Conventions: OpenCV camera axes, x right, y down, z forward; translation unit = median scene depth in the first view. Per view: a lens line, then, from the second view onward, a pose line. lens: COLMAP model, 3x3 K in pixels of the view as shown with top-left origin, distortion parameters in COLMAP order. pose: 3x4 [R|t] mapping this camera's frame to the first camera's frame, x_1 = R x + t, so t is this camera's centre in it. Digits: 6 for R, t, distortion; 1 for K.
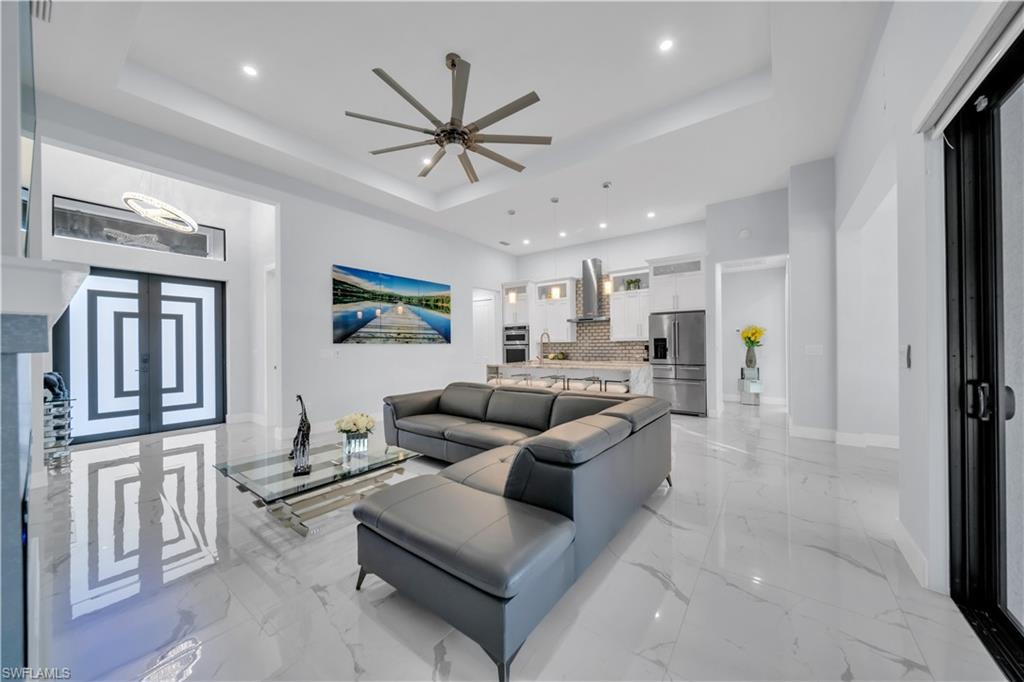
lens RADIAL K [[352.7, 0, 516.0], [0, 352.7, 346.6], [0, 0, 1]] dist [-0.002181, -0.000201]
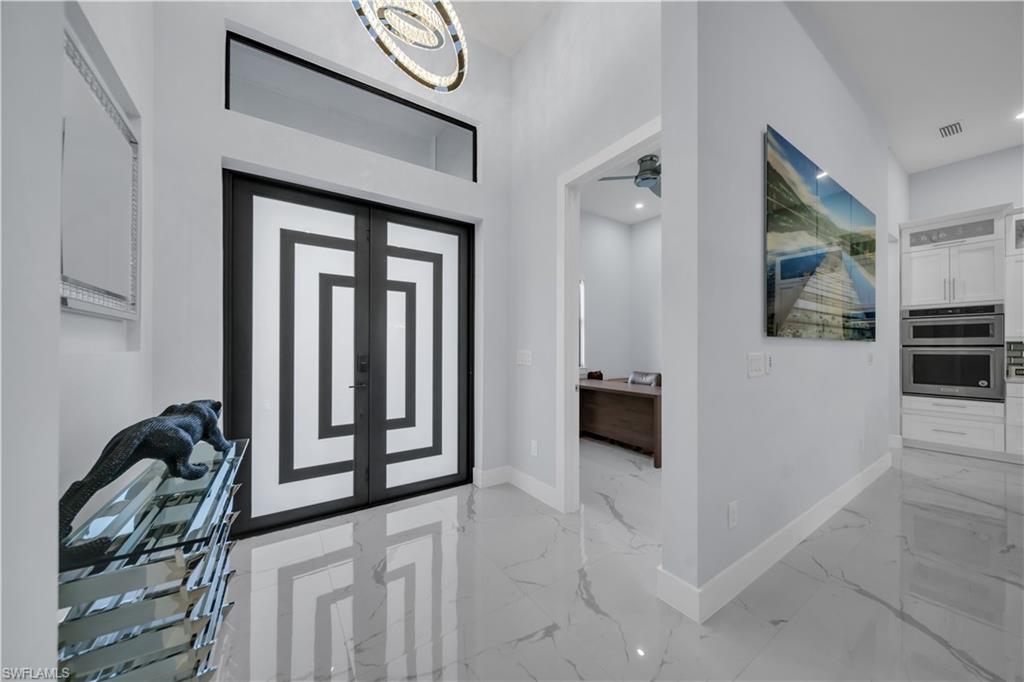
lens RADIAL K [[352.7, 0, 513.5], [0, 352.7, 346.8], [0, 0, 1]] dist [-0.002181, -0.000201]
pose [[0.938097, 0.012810, -0.346137, -0.585327], [-0.012710, 0.999916, 0.002557, 0.003411], [0.346141, 0.002001, 0.938180, 0.516076]]
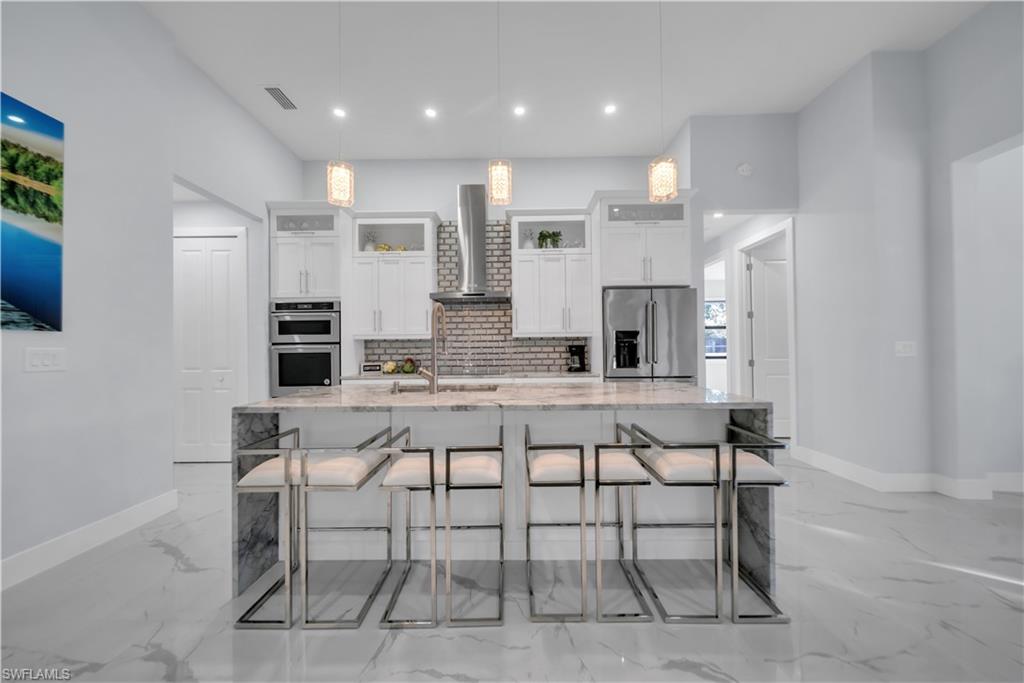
lens RADIAL K [[352.7, 0, 505.7], [0, 352.7, 344.0], [0, 0, 1]] dist [-0.002181, -0.000201]
pose [[0.813172, 0.007430, 0.581976, -0.080544], [0.004828, 0.999798, -0.019511, 0.007891], [-0.582004, 0.018676, 0.812972, 0.733344]]
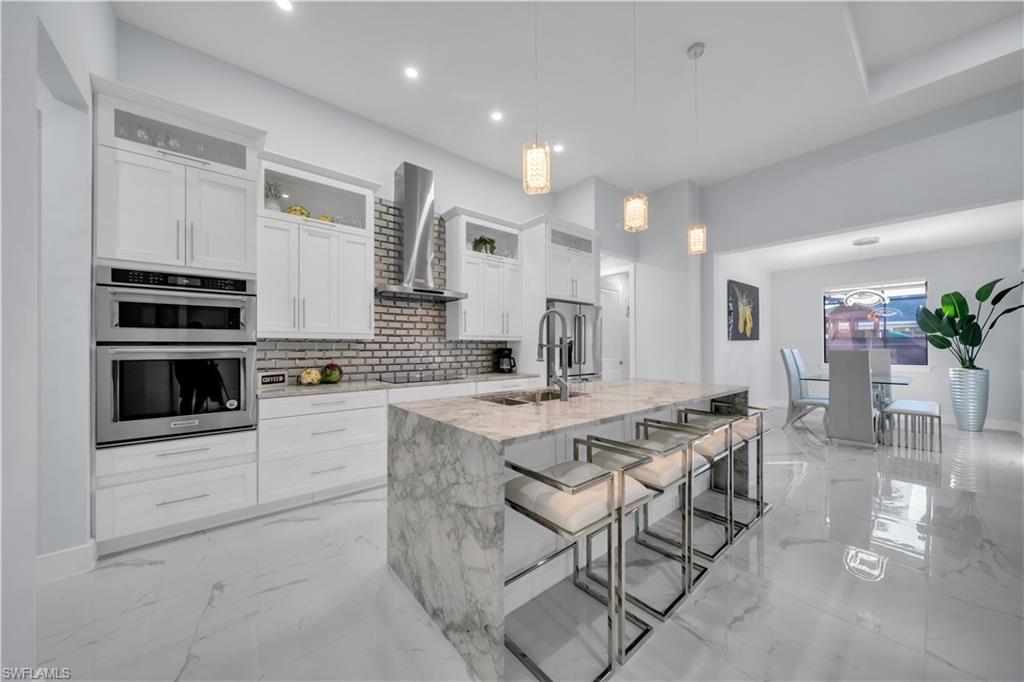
lens RADIAL K [[352.7, 0, 515.2], [0, 352.7, 343.0], [0, 0, 1]] dist [-0.002181, -0.000201]
pose [[0.240673, 0.017693, 0.970445, -0.295721], [0.000239, 0.999833, -0.018288, -0.001050], [-0.970606, 0.004634, 0.240629, 1.037292]]
